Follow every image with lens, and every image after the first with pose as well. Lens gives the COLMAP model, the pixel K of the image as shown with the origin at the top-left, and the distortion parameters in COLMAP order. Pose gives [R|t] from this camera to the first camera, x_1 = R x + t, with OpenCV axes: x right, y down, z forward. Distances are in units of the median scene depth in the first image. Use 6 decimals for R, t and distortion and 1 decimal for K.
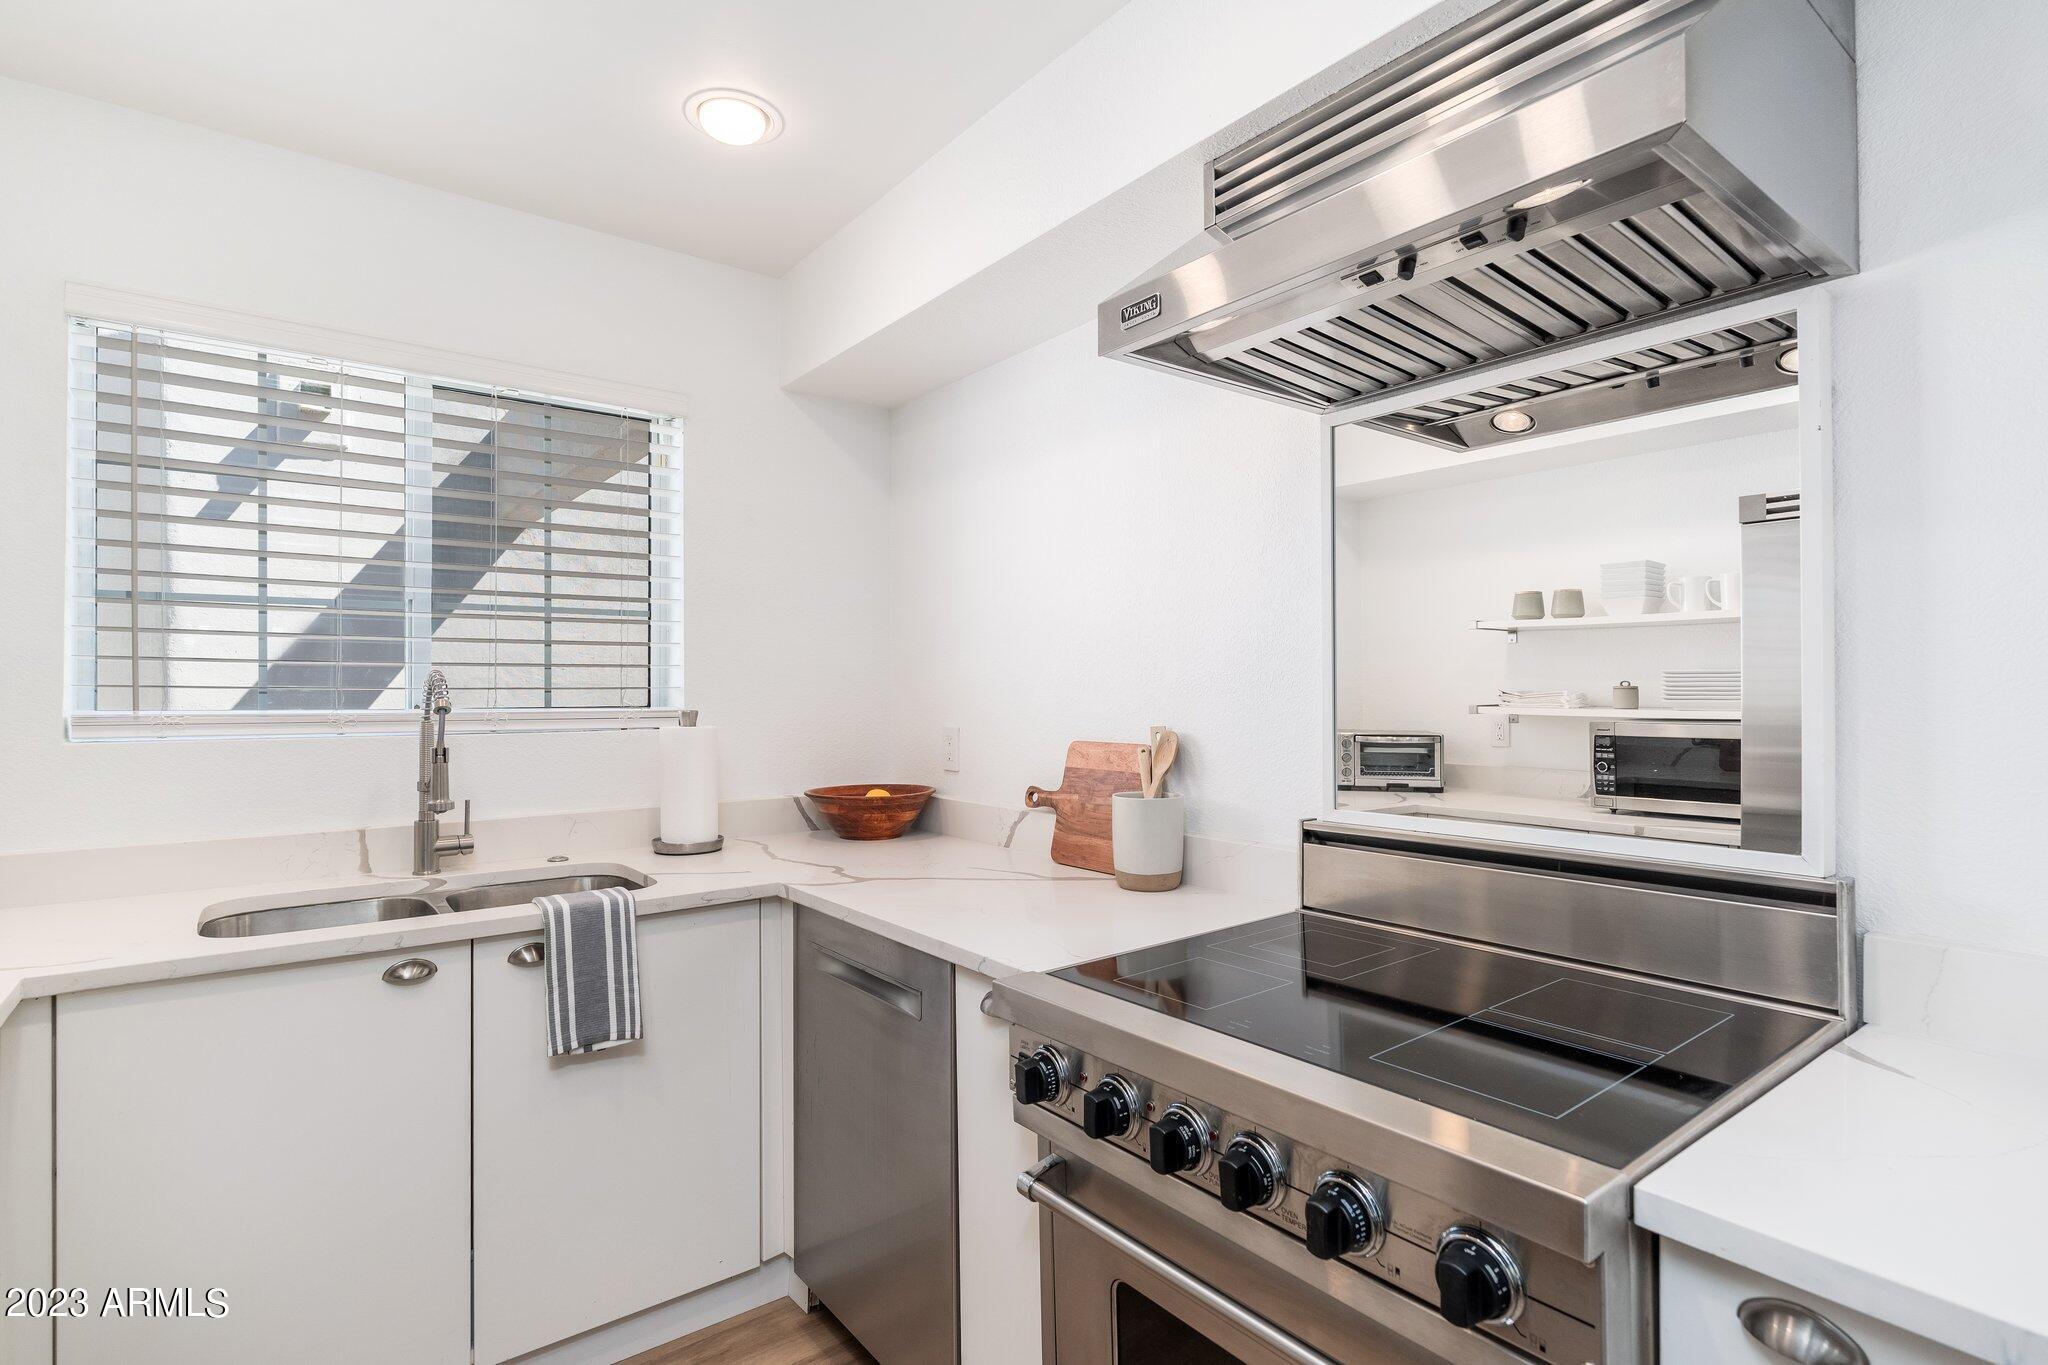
lens RADIAL K [[1004.5, 0, 1024.0], [0, 1004.5, 682.5], [0, 0, 1]] dist [0.000543, 0.000159]
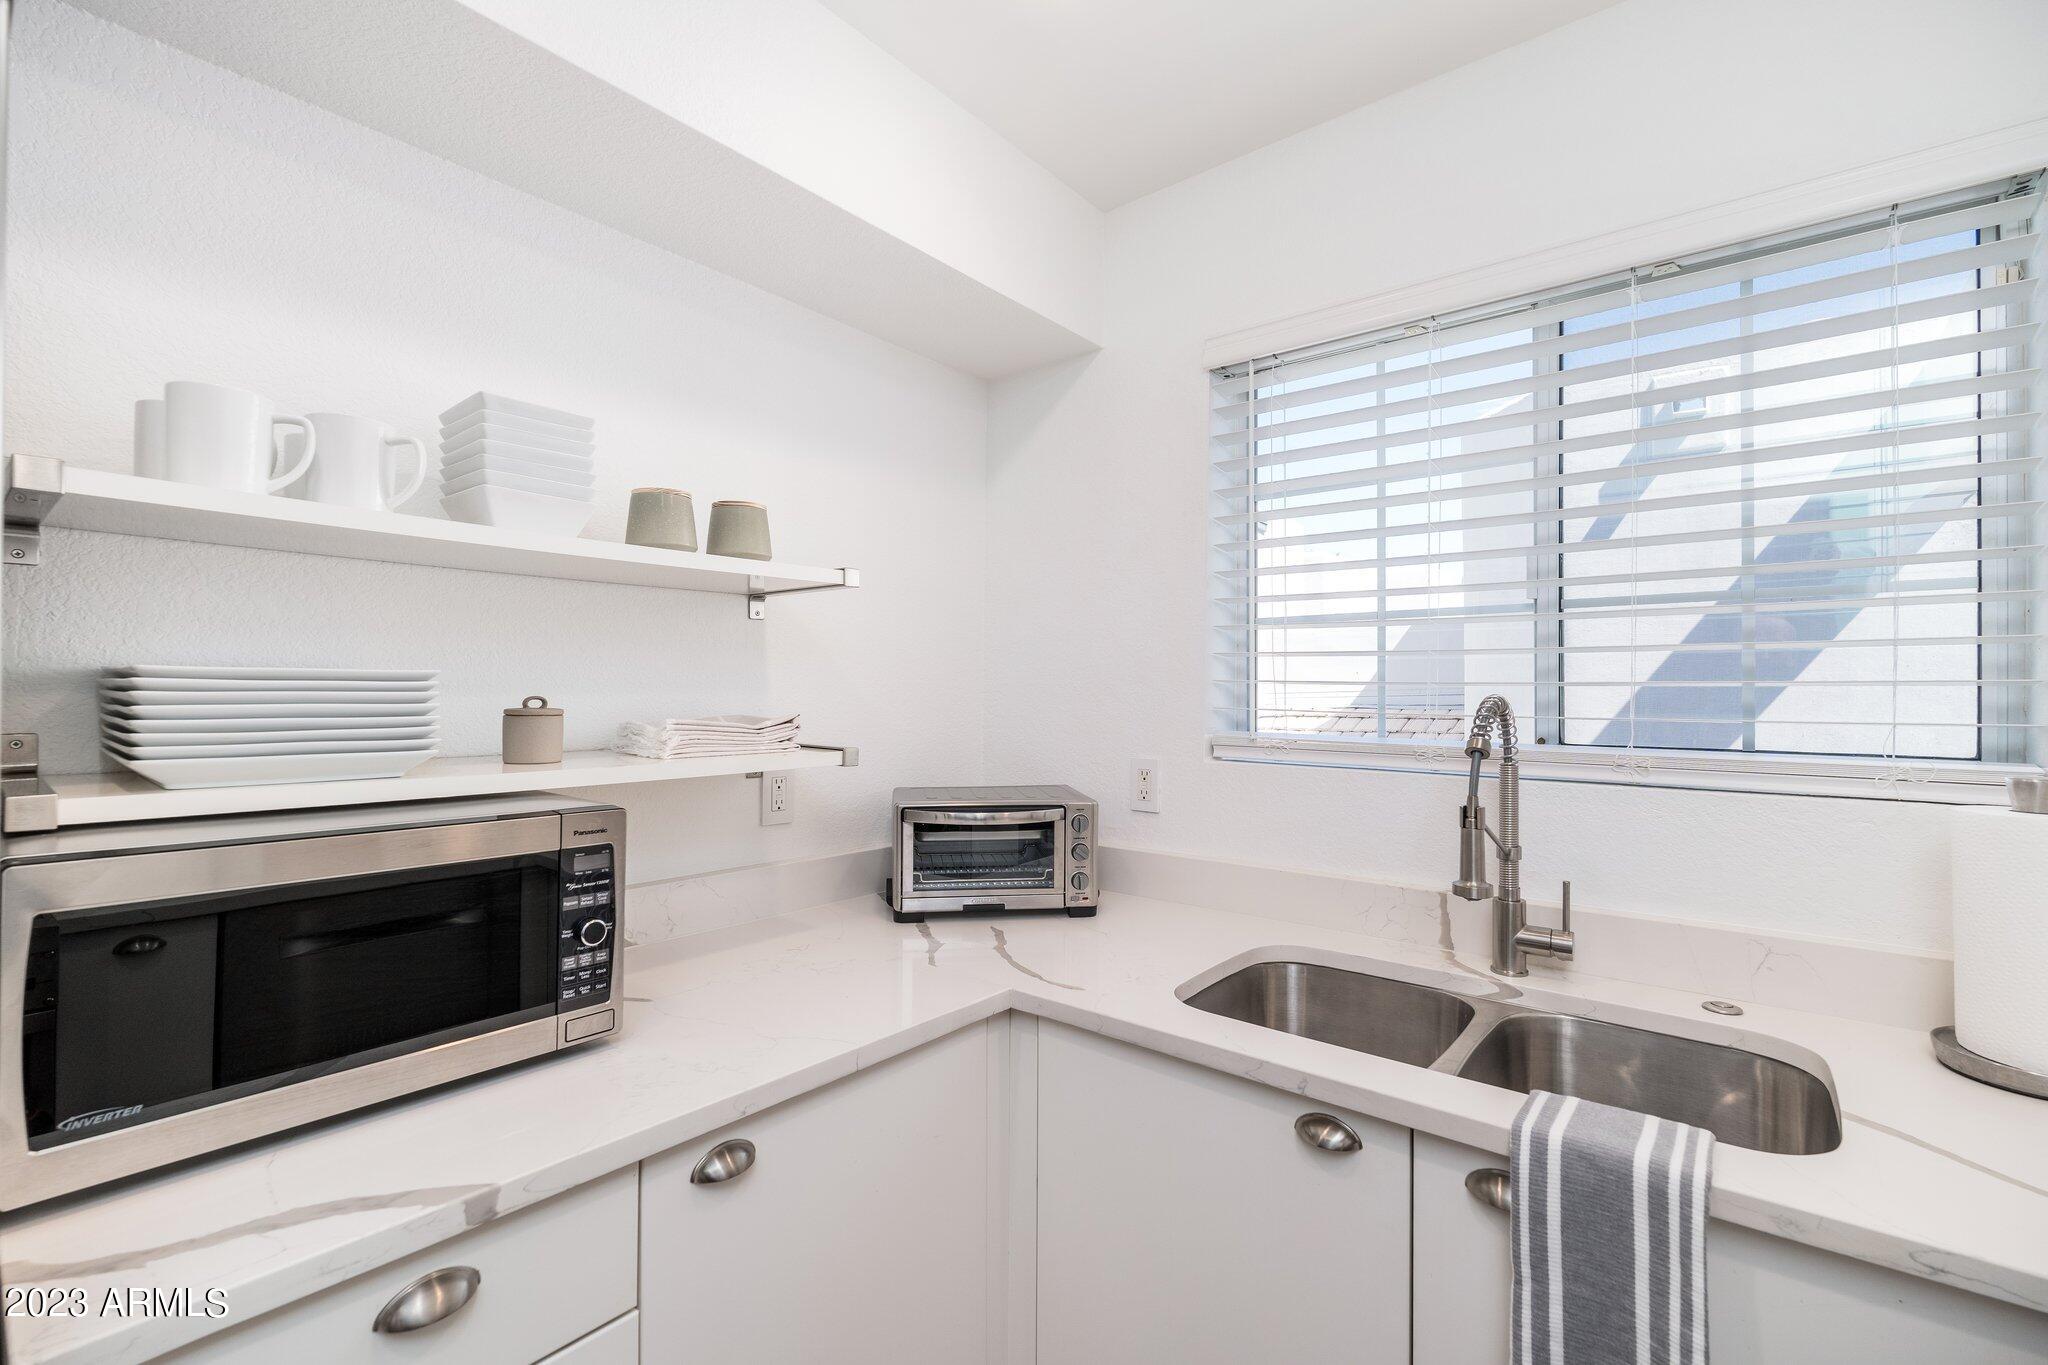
lens RADIAL K [[897.4, 0, 1029.6], [0, 897.4, 695.4], [0, 0, 1]] dist [0.001090, 0.000411]
pose [[0.240238, 0.008582, -0.970676, -0.046608], [-0.002126, 0.999963, 0.008315, -0.015354], [0.970712, 0.000066, 0.240247, 0.503467]]
